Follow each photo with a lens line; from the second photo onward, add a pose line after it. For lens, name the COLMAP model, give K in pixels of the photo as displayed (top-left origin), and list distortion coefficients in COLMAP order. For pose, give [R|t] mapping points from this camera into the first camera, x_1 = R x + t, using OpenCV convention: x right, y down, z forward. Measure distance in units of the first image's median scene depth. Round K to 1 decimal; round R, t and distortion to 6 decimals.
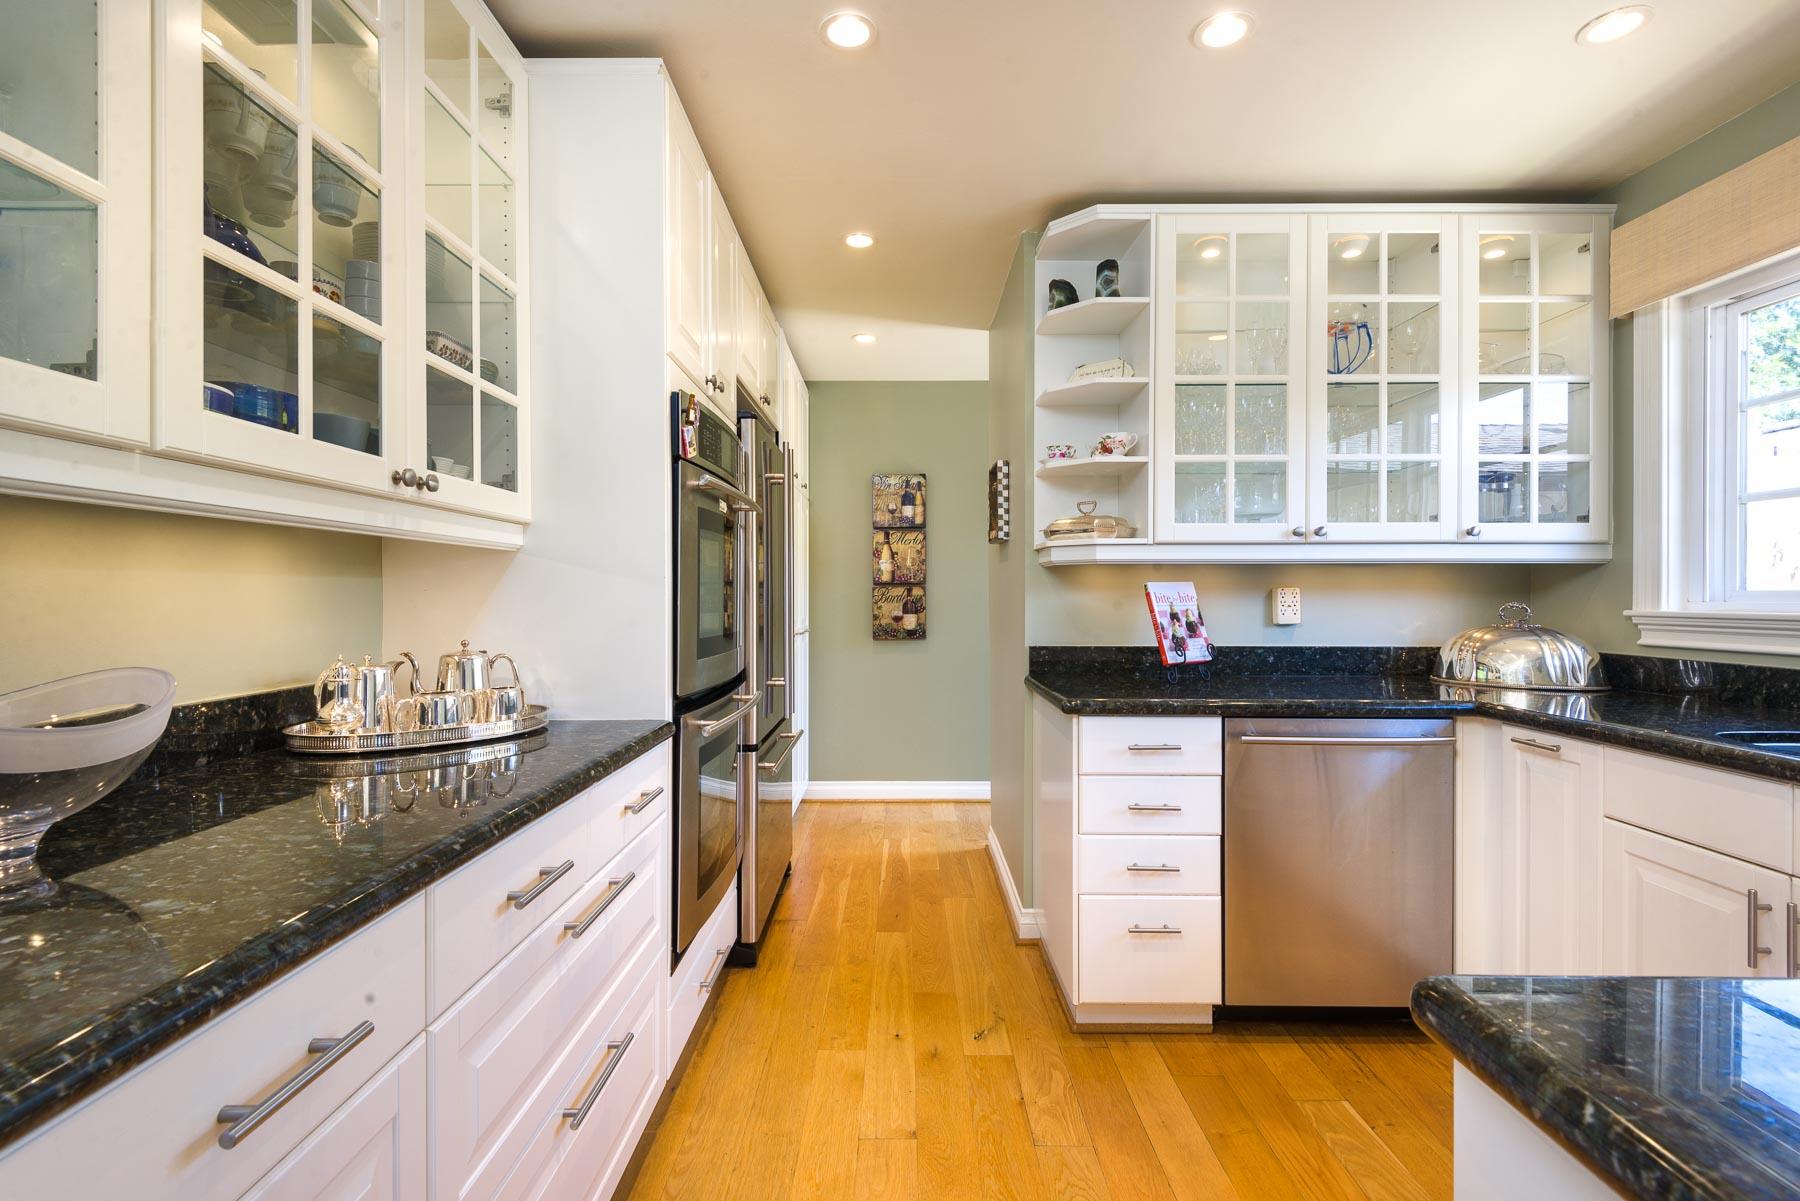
lens RADIAL K [[823.9, 0, 903.7], [0, 823.9, 606.1], [0, 0, 1]] dist [0.020905, -0.012800]
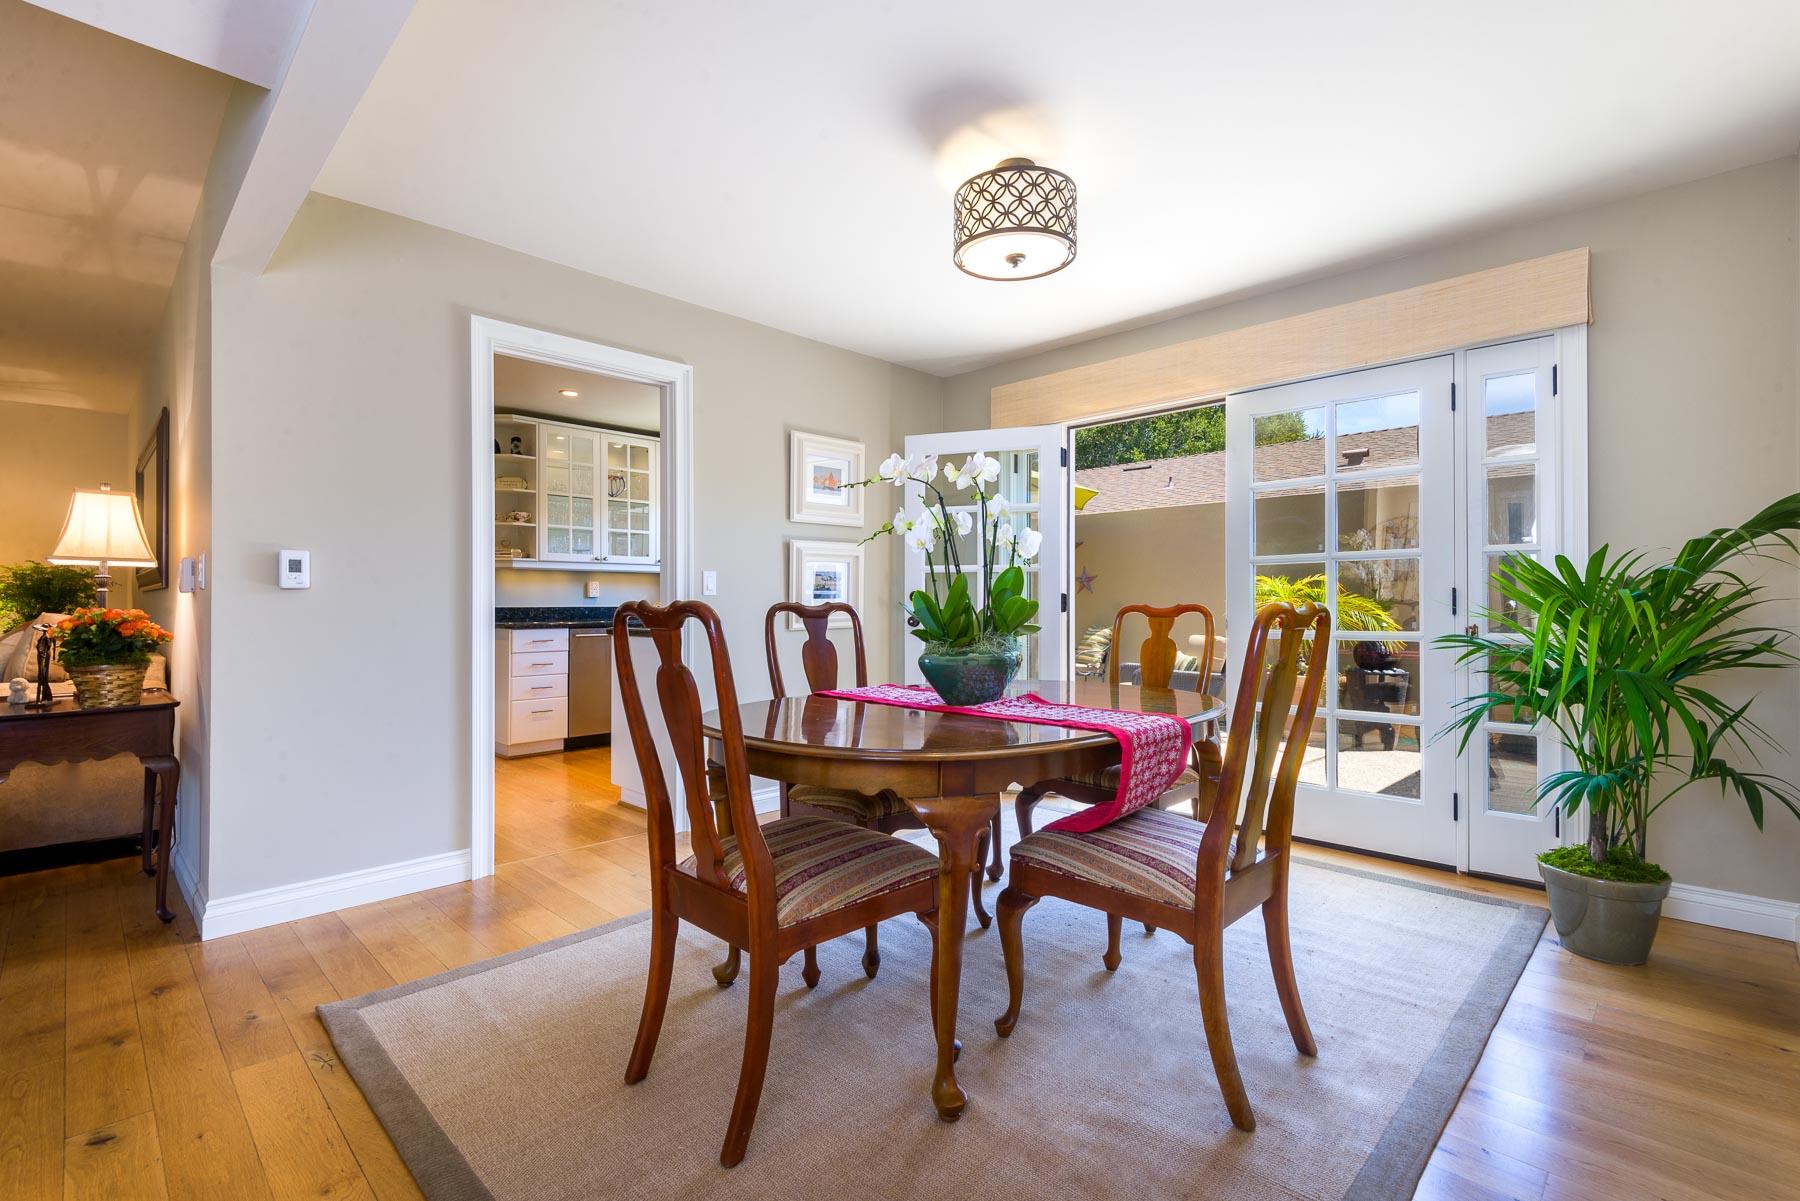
lens RADIAL K [[823.9, 0, 912.4], [0, 823.9, 598.9], [0, 0, 1]] dist [0.020905, -0.012800]
pose [[0.695460, 0.003379, 0.718557, -0.661659], [0.001038, 0.999983, -0.005707, 0.048144], [-0.718564, 0.004715, 0.695445, -1.438994]]
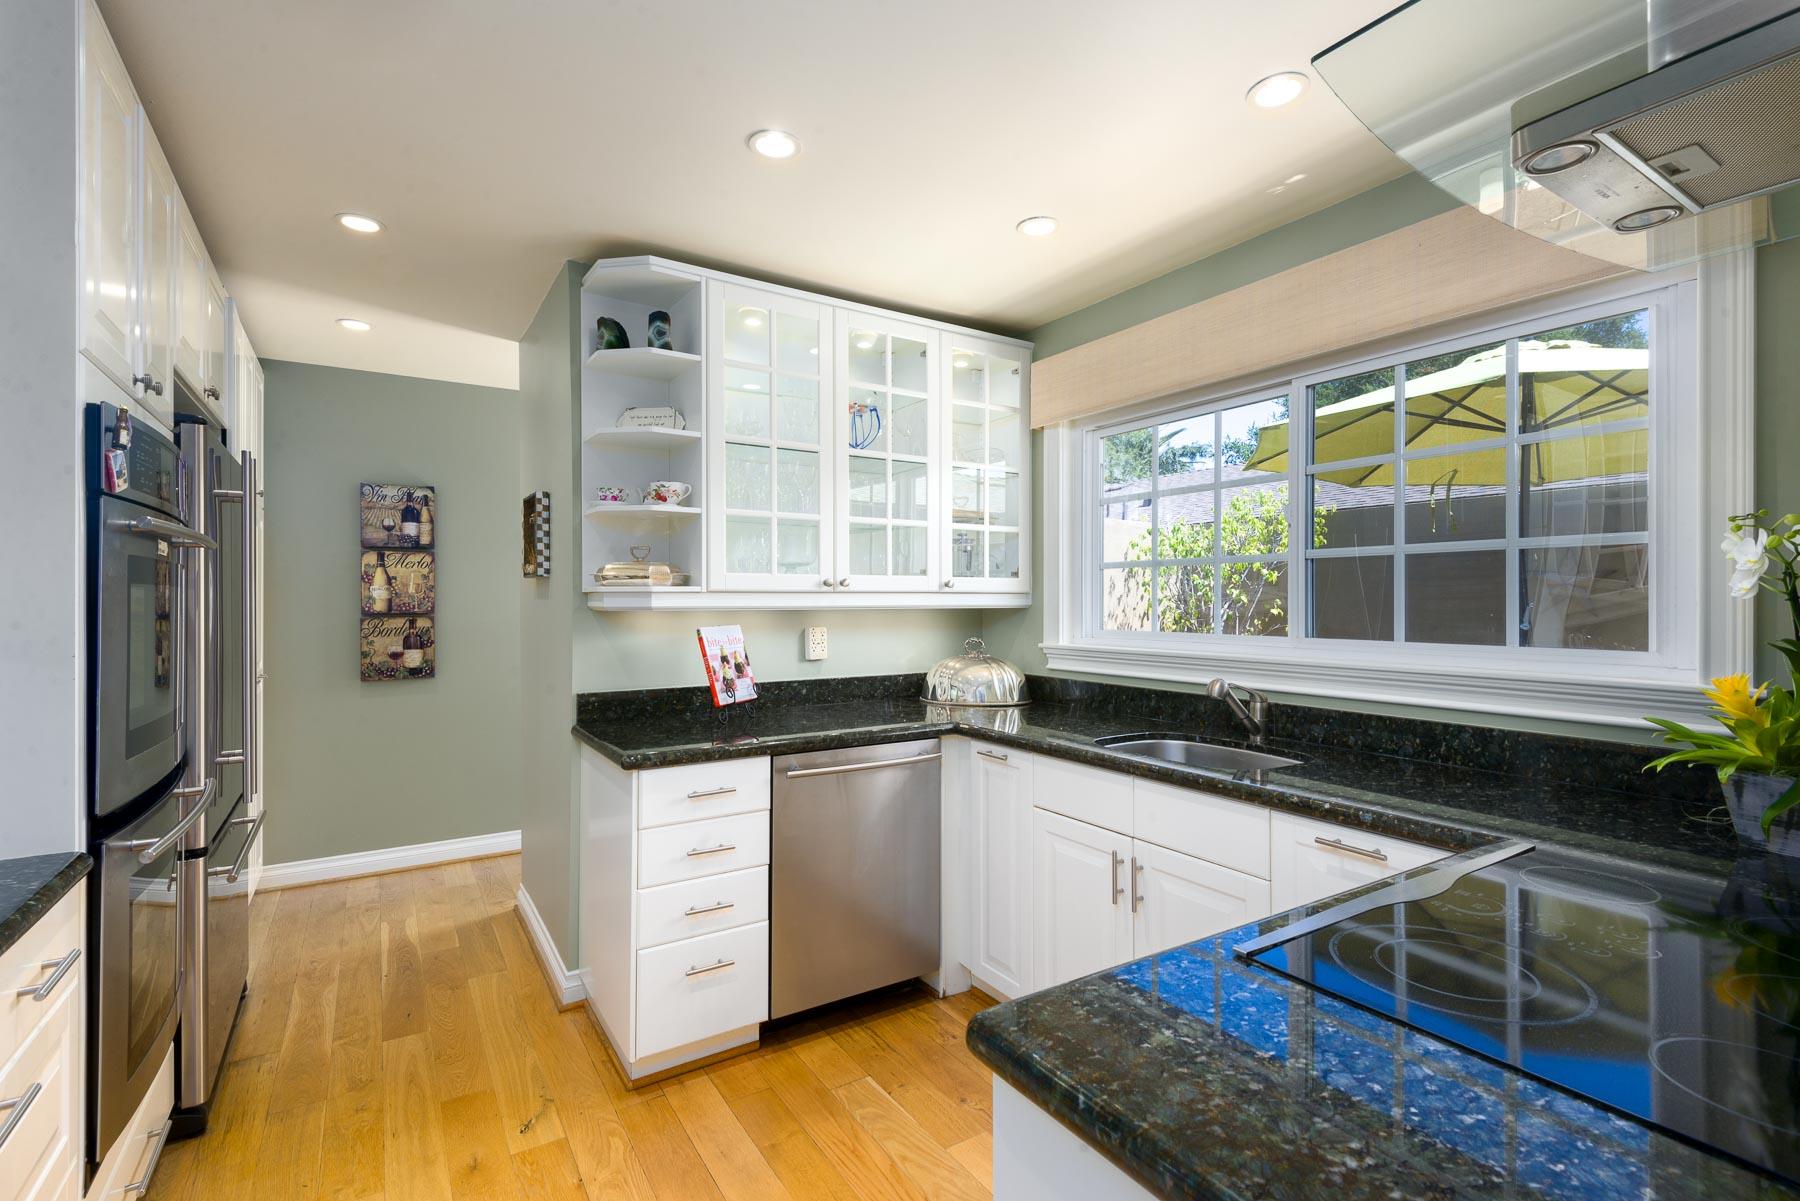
lens RADIAL K [[823.9, 0, 914.9], [0, 823.9, 598.4], [0, 0, 1]] dist [0.020905, -0.012800]
pose [[0.834670, 0.005795, 0.550719, -0.051642], [-0.000080, 0.999946, -0.010401, -0.055843], [-0.550750, 0.008638, 0.834626, -0.021366]]
